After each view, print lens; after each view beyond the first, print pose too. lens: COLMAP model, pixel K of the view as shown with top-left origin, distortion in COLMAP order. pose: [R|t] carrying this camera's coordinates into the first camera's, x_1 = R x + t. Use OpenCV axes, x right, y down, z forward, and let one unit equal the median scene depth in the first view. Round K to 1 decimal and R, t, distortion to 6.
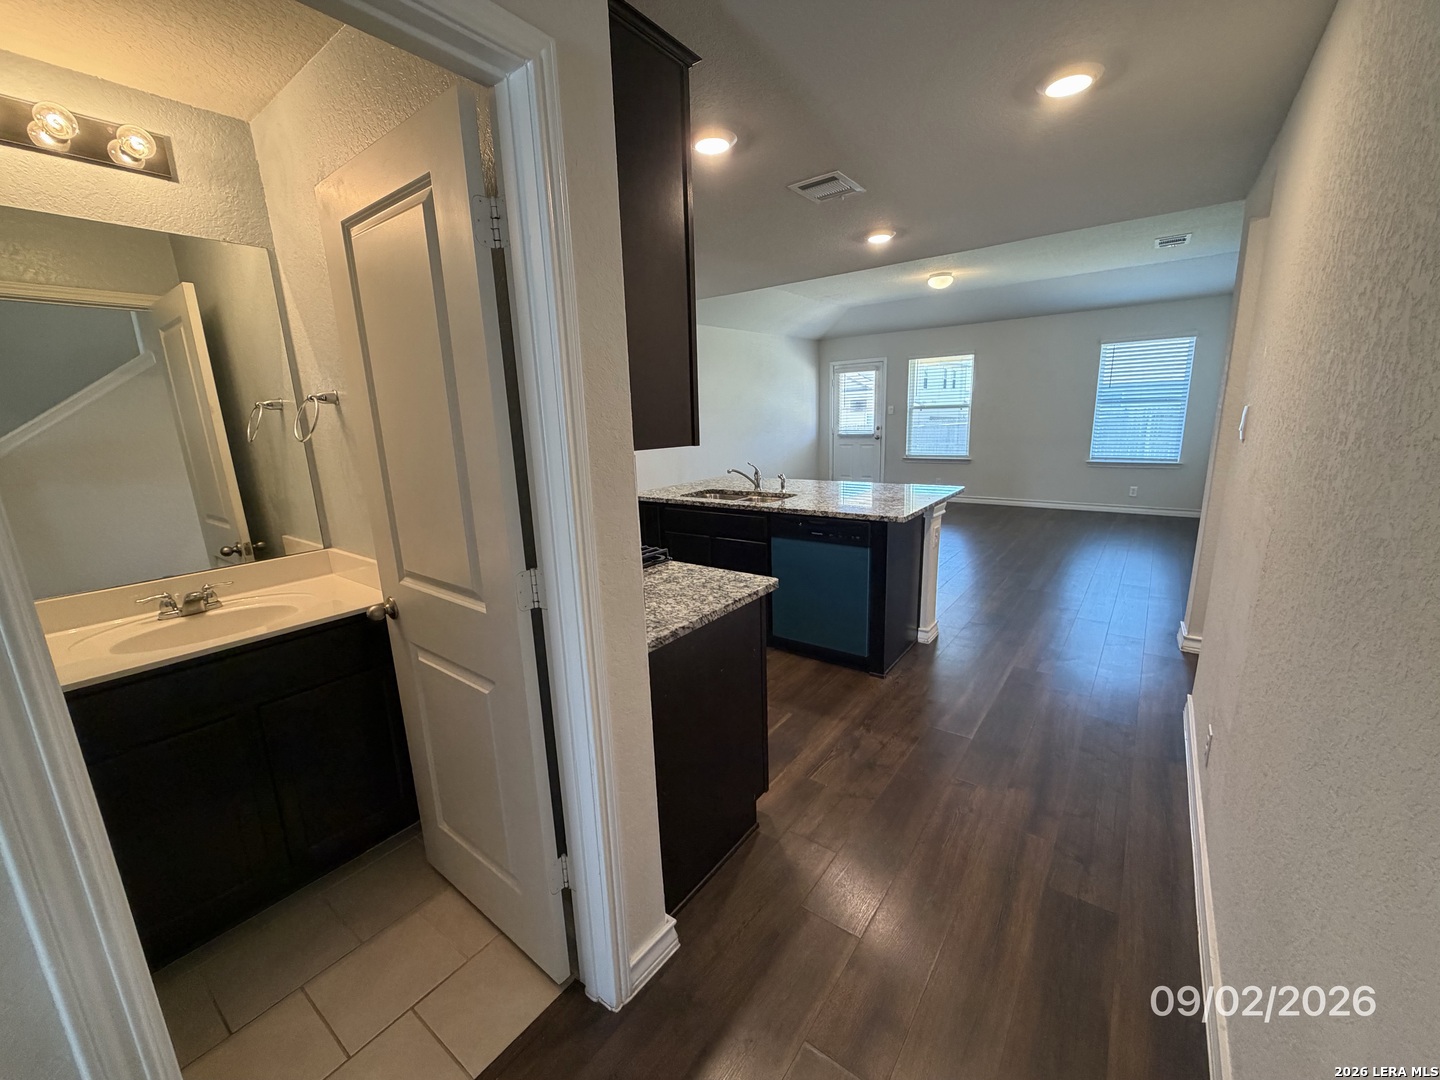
lens RADIAL K [[575.5, 0, 714.7], [0, 575.5, 535.5], [0, 0, 1]] dist [-0.000043, 0.000170]
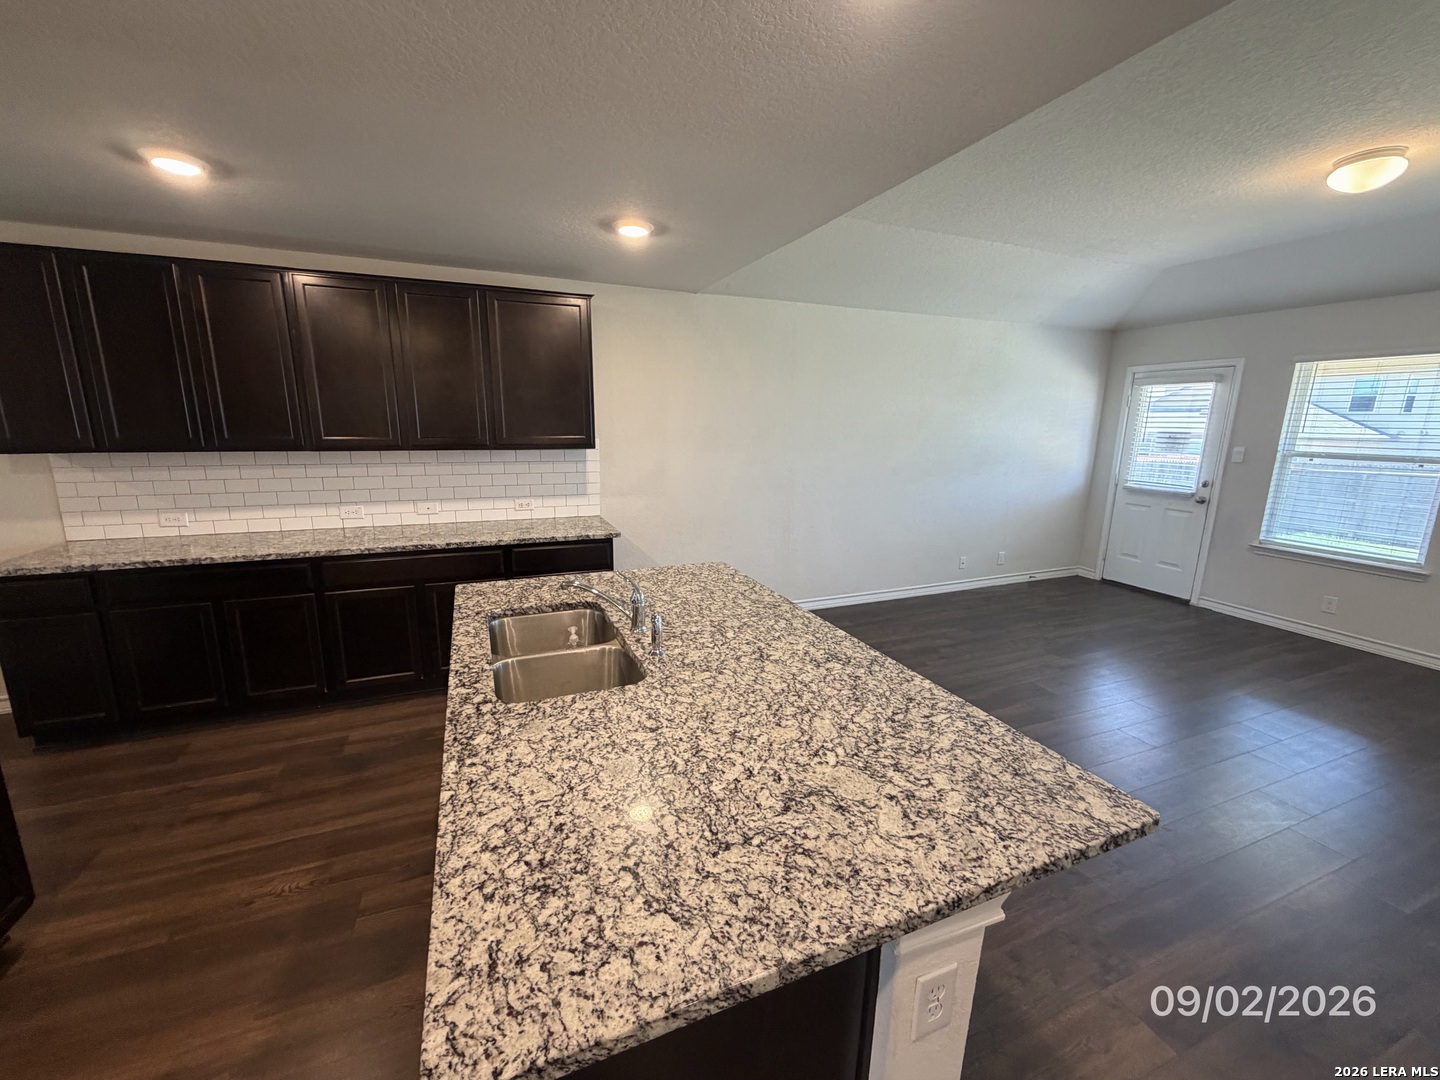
lens RADIAL K [[575.5, 0, 714.3], [0, 575.5, 538.3], [0, 0, 1]] dist [-0.000043, 0.000170]
pose [[0.858809, 0.151477, -0.489389, 0.163096], [-0.154215, 0.987417, 0.035003, -0.084357], [0.488533, 0.045411, 0.871363, 0.292210]]
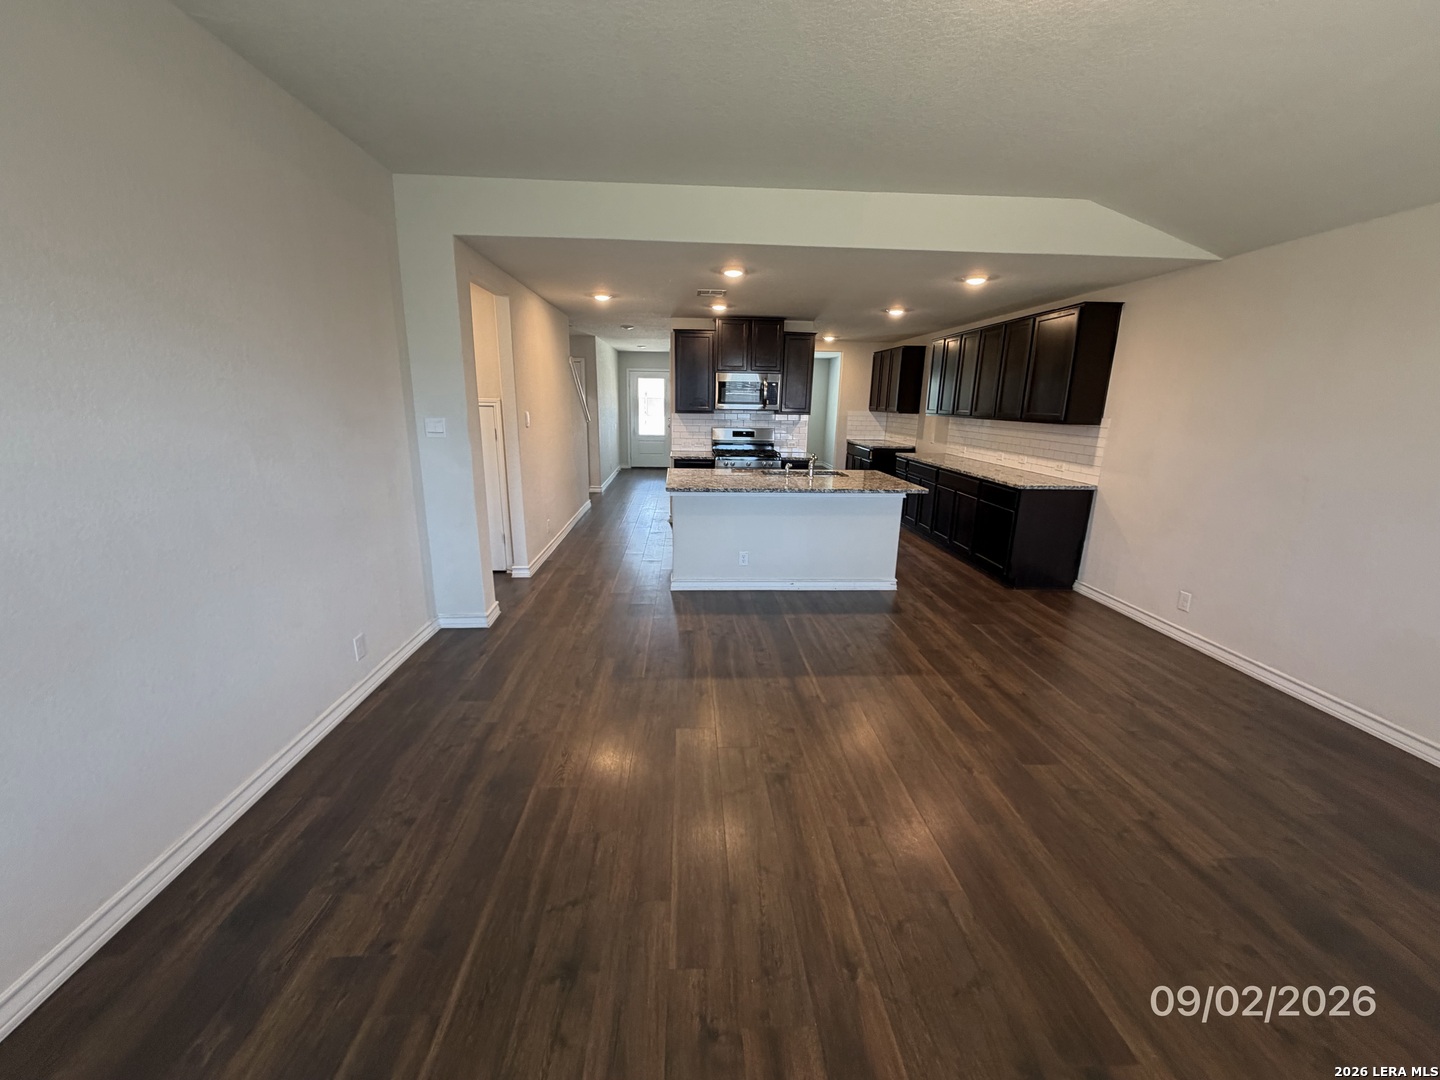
lens RADIAL K [[575.5, 0, 711.1], [0, 575.5, 539.8], [0, 0, 1]] dist [-0.000043, 0.000170]
pose [[-0.767976, 0.176696, -0.615623, 0.475718], [-0.125047, 0.901329, 0.414692, -0.206922], [0.628153, 0.395456, -0.670103, 0.817167]]
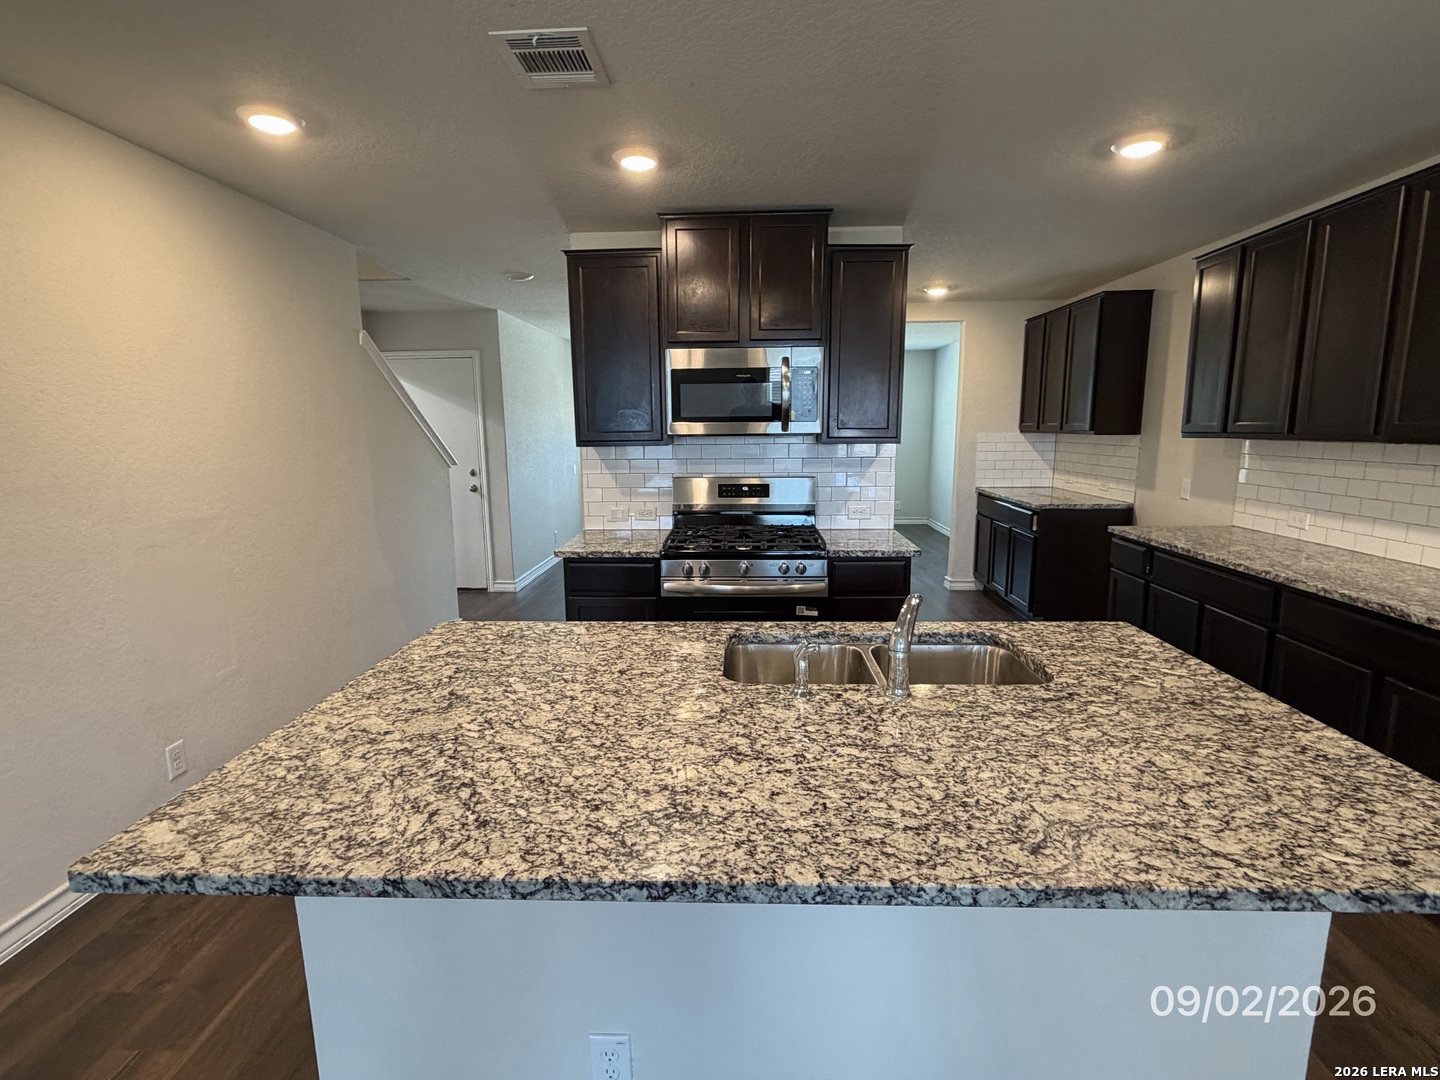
lens RADIAL K [[708.0, 0, 716.4], [0, 708.0, 538.9], [0, 0, 1]] dist [-0.000670, 0.000470]
pose [[-0.823267, 0.134025, -0.551606, 0.164107], [-0.082132, 0.933379, 0.349367, -0.130645], [0.561681, 0.332927, -0.757412, 0.565091]]
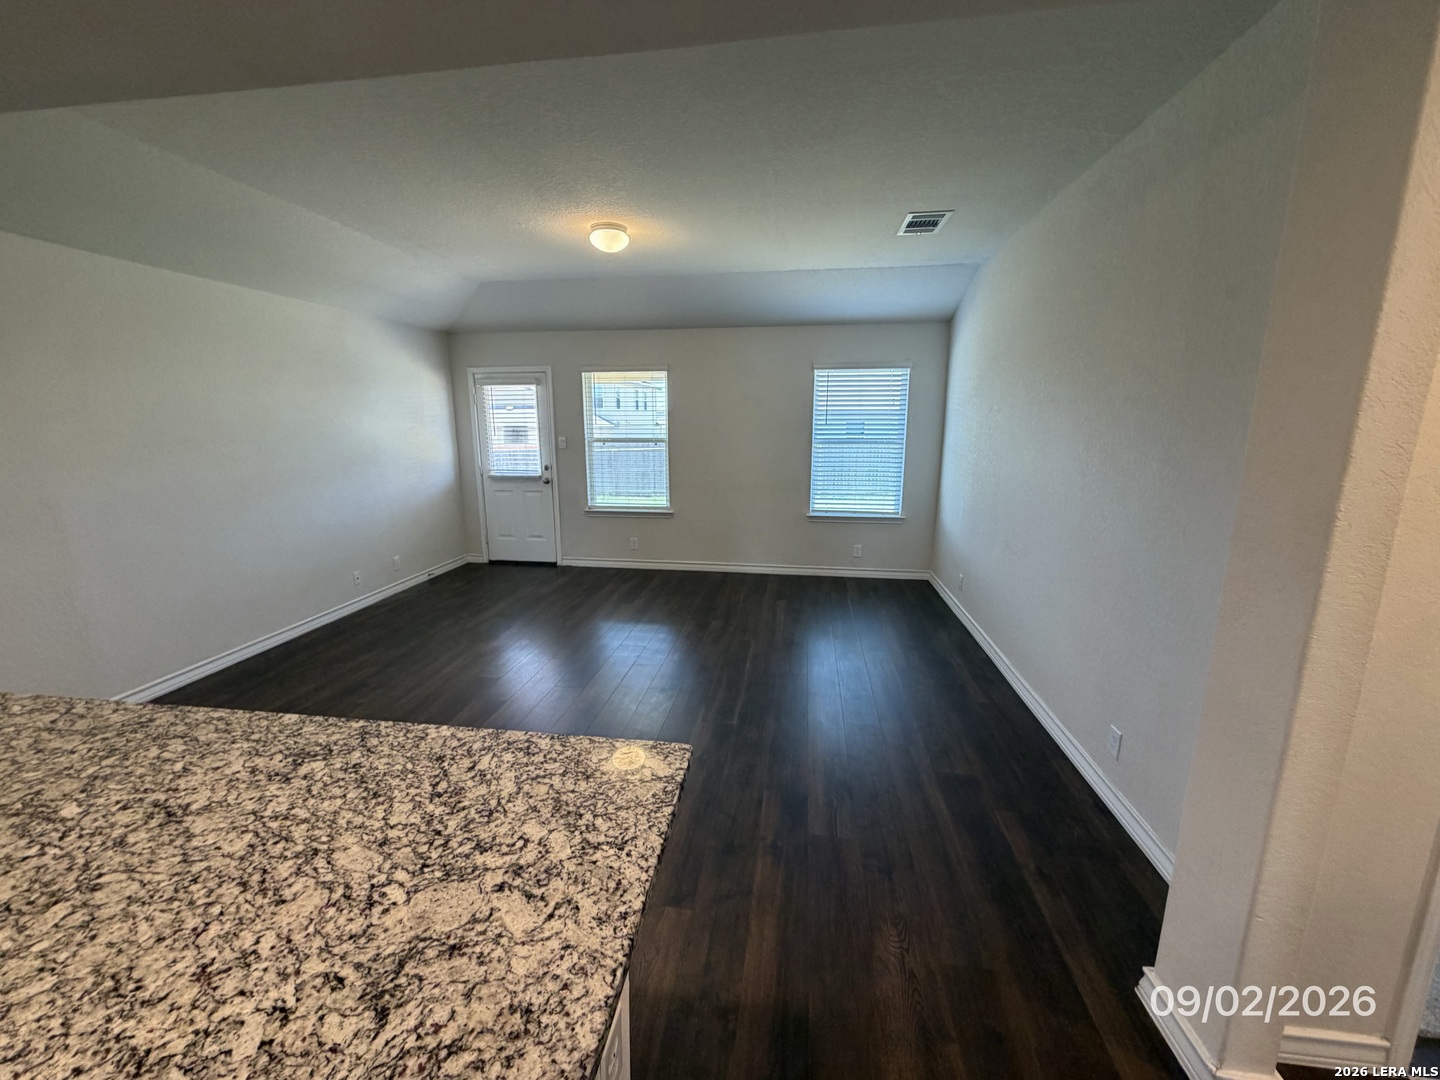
lens RADIAL K [[575.5, 0, 715.7], [0, 575.5, 539.4], [0, 0, 1]] dist [-0.000043, 0.000170]
pose [[0.876249, -0.062688, 0.477763, 0.132374], [0.072680, 0.997352, -0.002435, -0.088587], [-0.476346, 0.036858, 0.878485, 0.312622]]
